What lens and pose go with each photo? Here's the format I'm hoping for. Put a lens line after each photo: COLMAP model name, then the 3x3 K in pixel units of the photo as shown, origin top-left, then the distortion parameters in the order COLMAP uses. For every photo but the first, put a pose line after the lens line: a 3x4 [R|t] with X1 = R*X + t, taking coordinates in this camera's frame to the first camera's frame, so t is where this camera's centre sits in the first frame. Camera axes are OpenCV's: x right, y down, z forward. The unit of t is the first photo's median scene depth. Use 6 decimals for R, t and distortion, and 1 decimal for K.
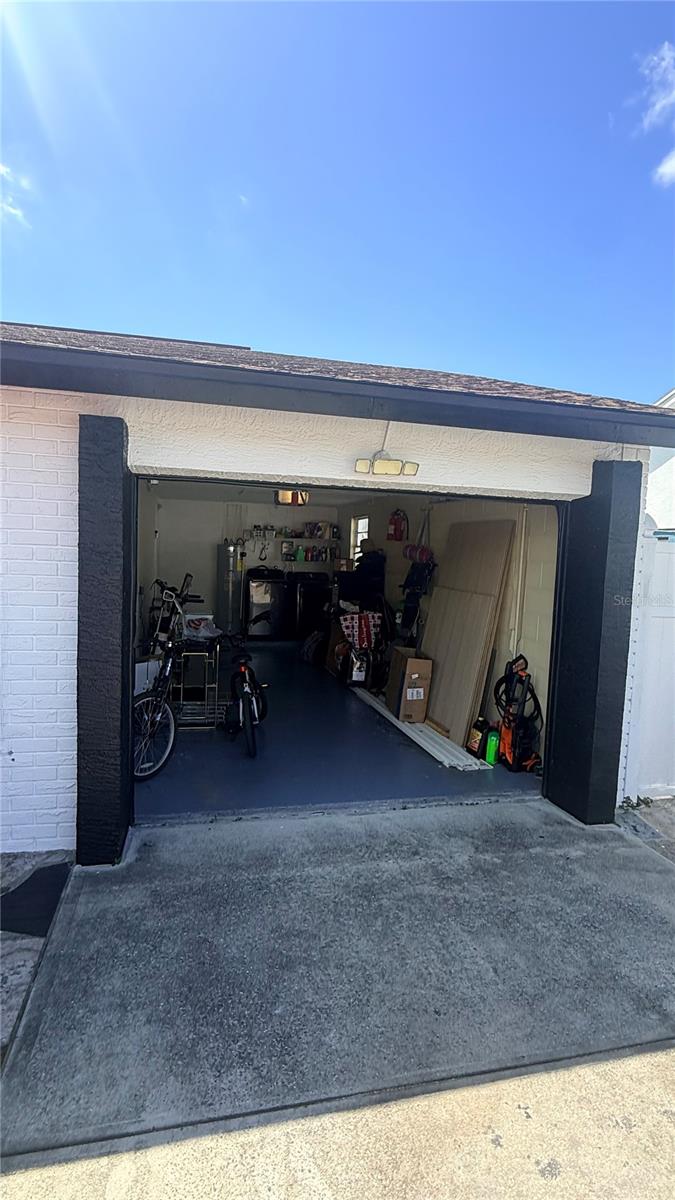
lens RADIAL K [[614.1, 0, 339.2], [0, 614.1, 606.7], [0, 0, 1]] dist [0.000041, -0.000506]
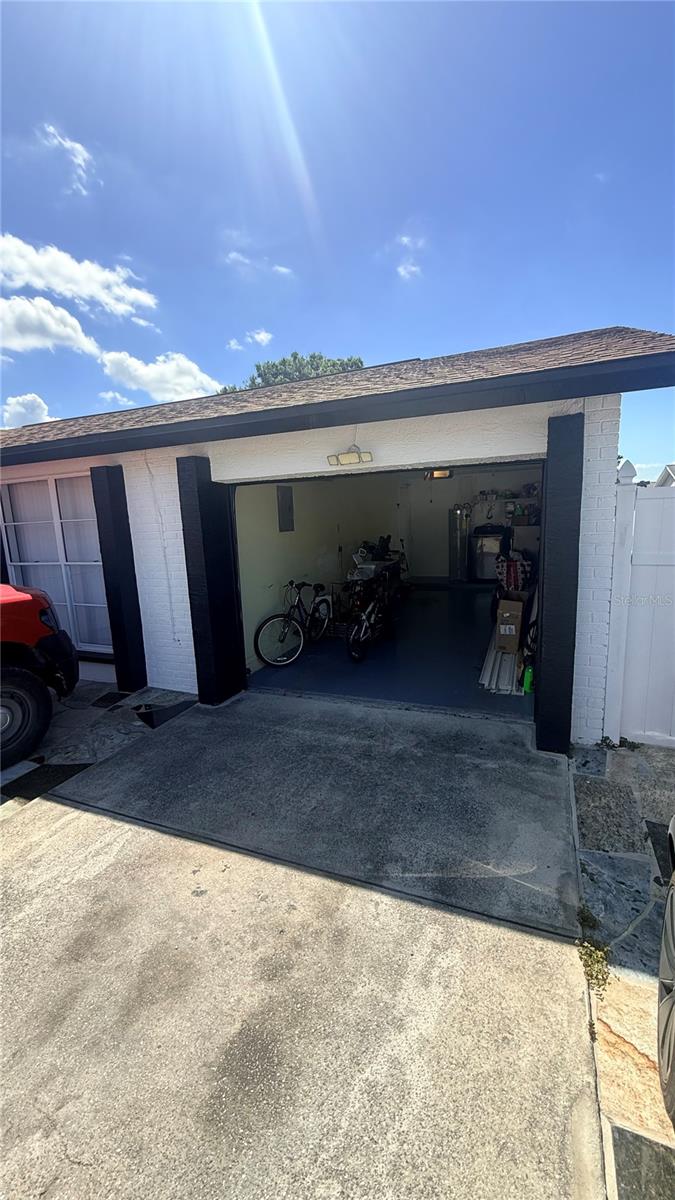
lens RADIAL K [[474.8, 0, 338.7], [0, 474.8, 598.2], [0, 0, 1]] dist [-0.003233, -0.000305]
pose [[0.801958, 0.032025, -0.596521, 0.670279], [0.021837, 0.996323, 0.082846, -0.004547], [0.596981, -0.079465, 0.798310, 0.111274]]
